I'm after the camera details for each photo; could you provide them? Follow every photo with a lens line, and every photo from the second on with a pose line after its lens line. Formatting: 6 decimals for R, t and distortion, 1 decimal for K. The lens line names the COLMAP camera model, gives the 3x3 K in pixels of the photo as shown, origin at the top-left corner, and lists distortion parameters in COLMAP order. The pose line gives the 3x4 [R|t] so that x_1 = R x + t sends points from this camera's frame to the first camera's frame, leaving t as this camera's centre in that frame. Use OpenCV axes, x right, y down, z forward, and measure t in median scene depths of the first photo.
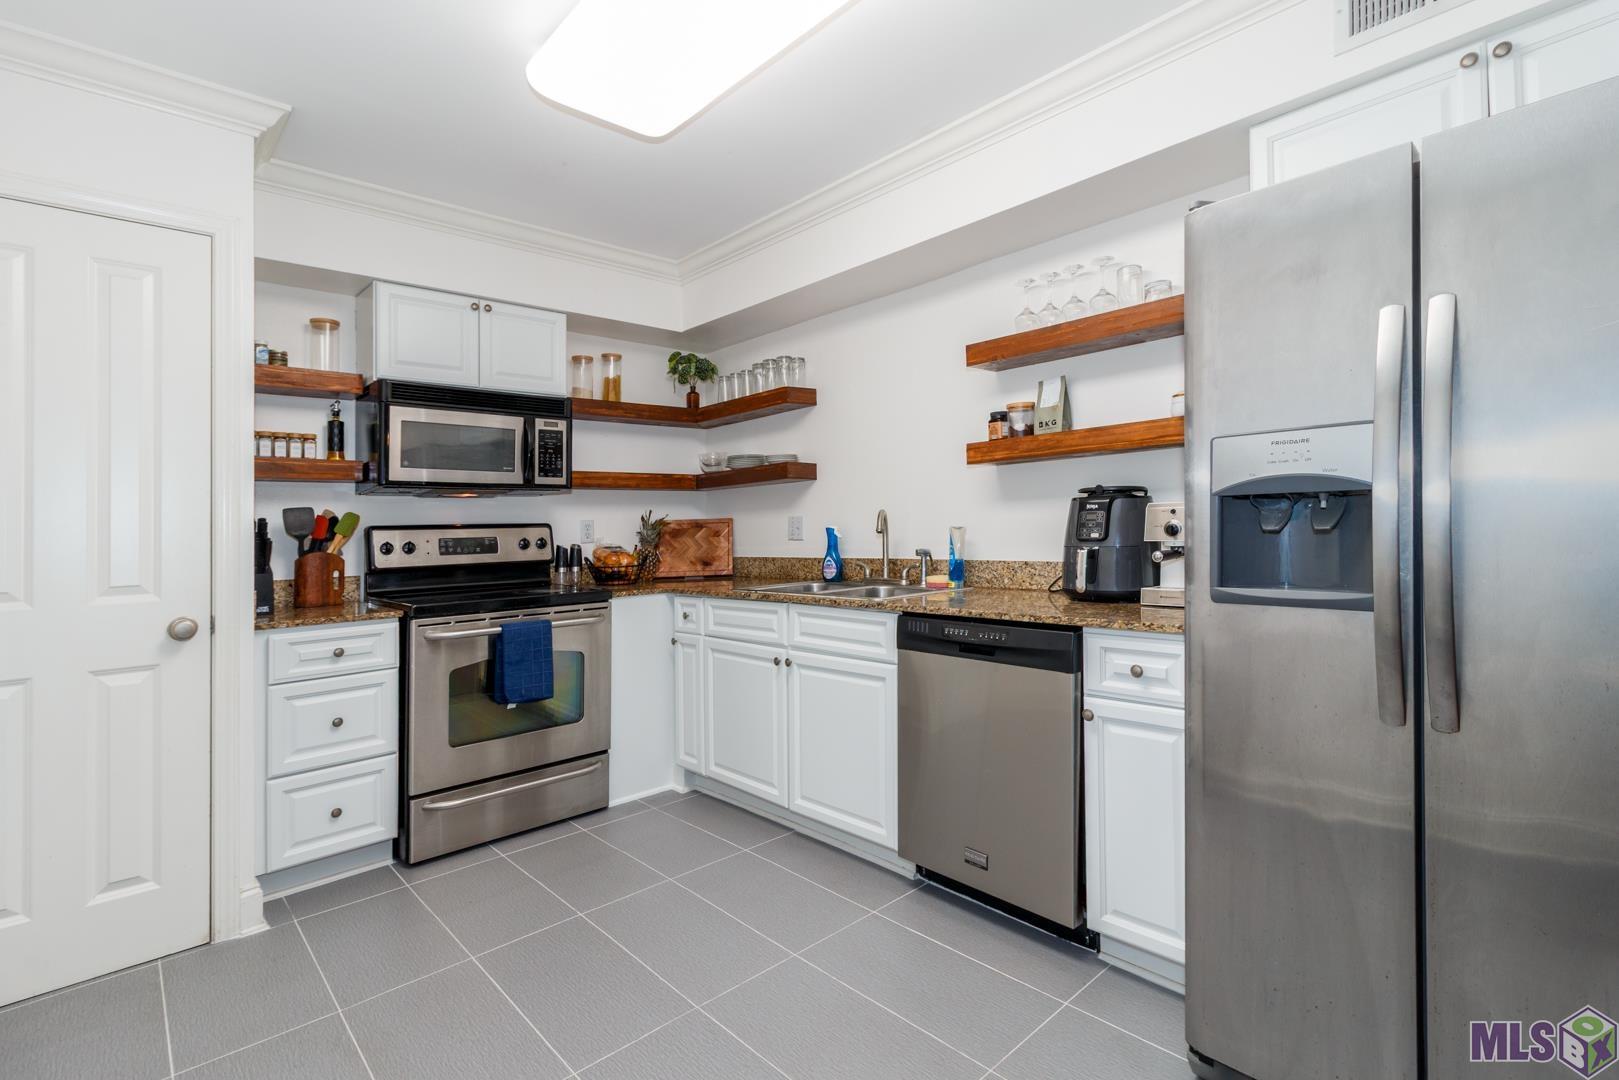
lens RADIAL K [[758.2, 0, 807.9], [0, 758.2, 517.8], [0, 0, 1]] dist [-0.000054, 0.000017]
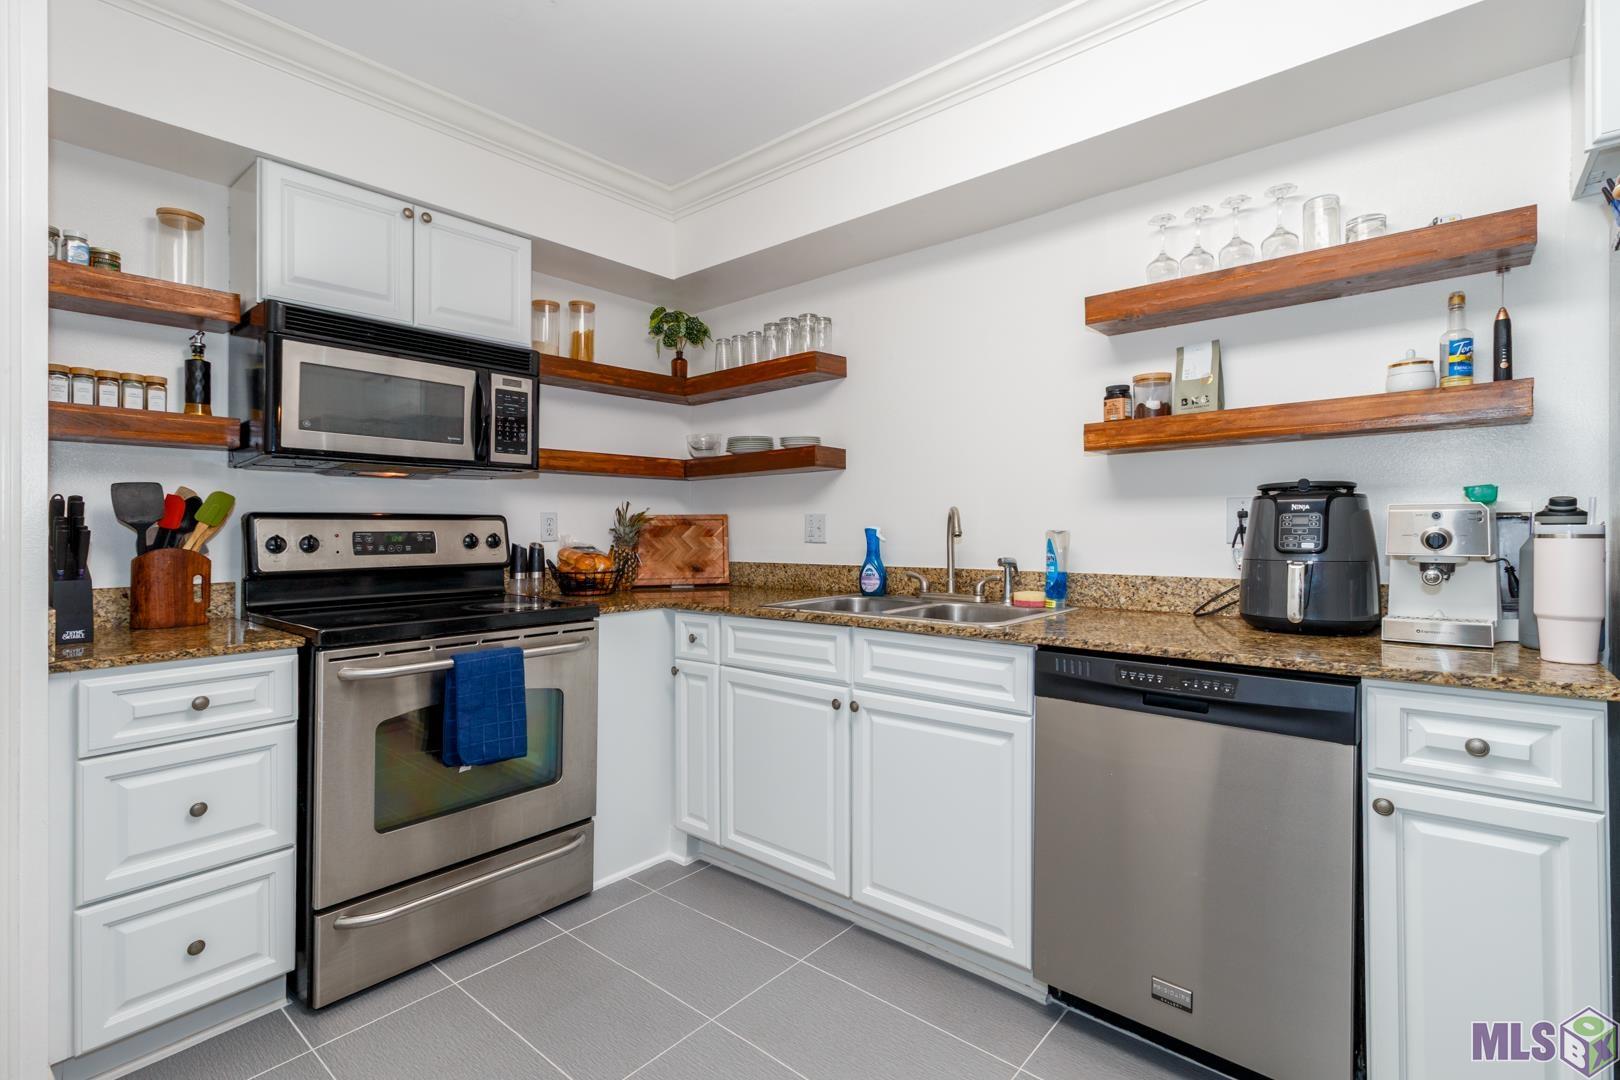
lens RADIAL K [[748.0, 0, 810.0], [0, 748.0, 540.0], [0, 0, 1]] dist [0.000460, -0.000352]
pose [[0.992082, 0.019067, 0.124140, -0.147534], [-0.022418, 0.999419, 0.025660, 0.007021], [-0.123578, -0.028240, 0.991933, 0.245144]]
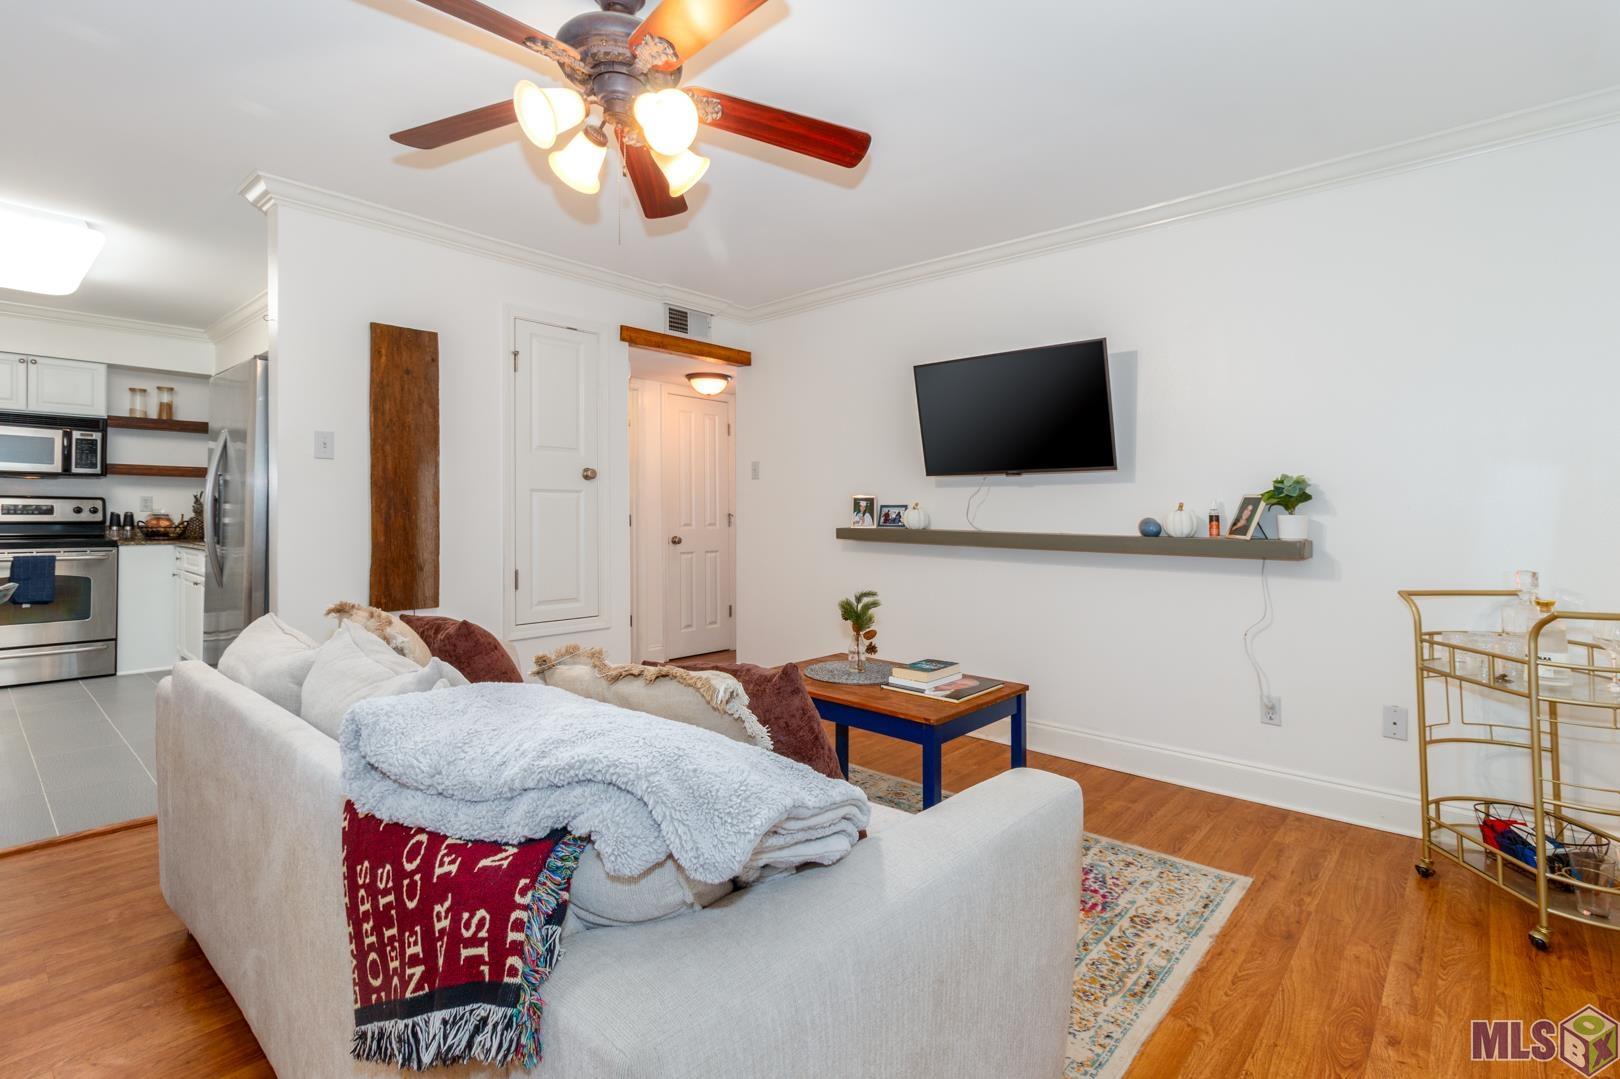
lens RADIAL K [[727.9, 0, 810.0], [0, 727.9, 539.5], [0, 0, 1]] dist [0.000479, 0.000126]
pose [[0.996481, 0.031586, 0.077638, 1.142065], [-0.035345, 0.998244, 0.047531, -0.033668], [-0.076001, -0.050107, 0.995848, -0.689265]]
